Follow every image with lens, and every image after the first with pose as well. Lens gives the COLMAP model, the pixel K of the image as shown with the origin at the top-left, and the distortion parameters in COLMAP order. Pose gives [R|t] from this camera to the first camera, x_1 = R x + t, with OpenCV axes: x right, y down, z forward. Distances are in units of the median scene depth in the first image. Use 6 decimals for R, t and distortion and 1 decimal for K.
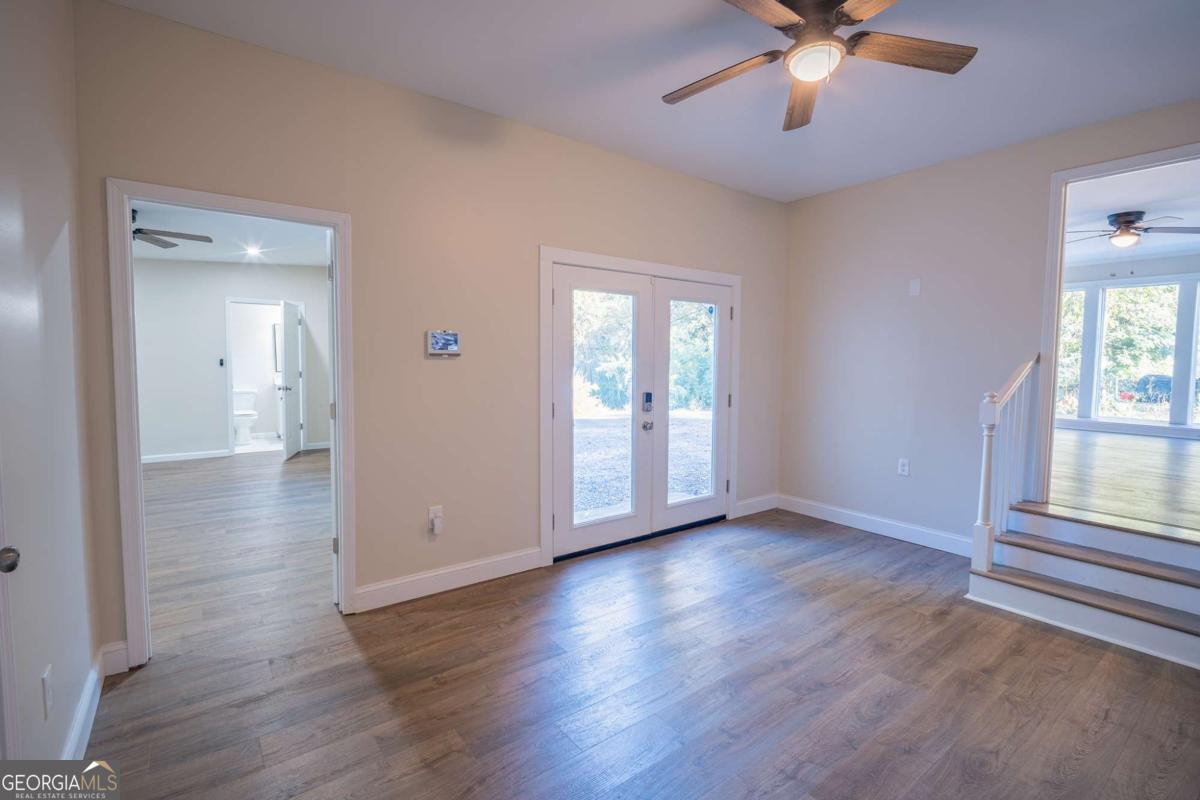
lens RADIAL K [[548.6, 0, 592.5], [0, 548.6, 396.5], [0, 0, 1]] dist [-0.002691, -0.000194]
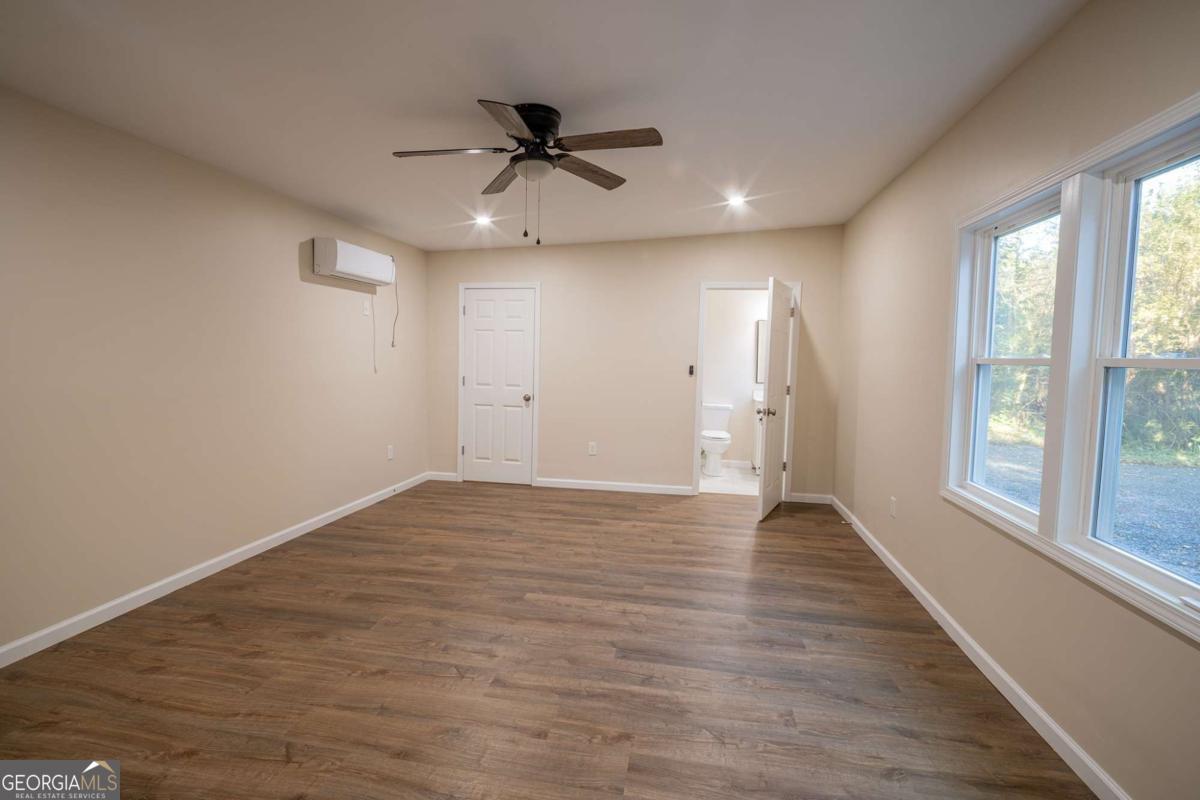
lens RADIAL K [[548.6, 0, 595.8], [0, 548.6, 390.8], [0, 0, 1]] dist [-0.002691, -0.000194]
pose [[0.689353, 0.059485, -0.721980, -0.209477], [-0.057754, 0.997963, 0.027080, -0.043717], [0.722120, 0.023030, 0.691384, 0.362337]]
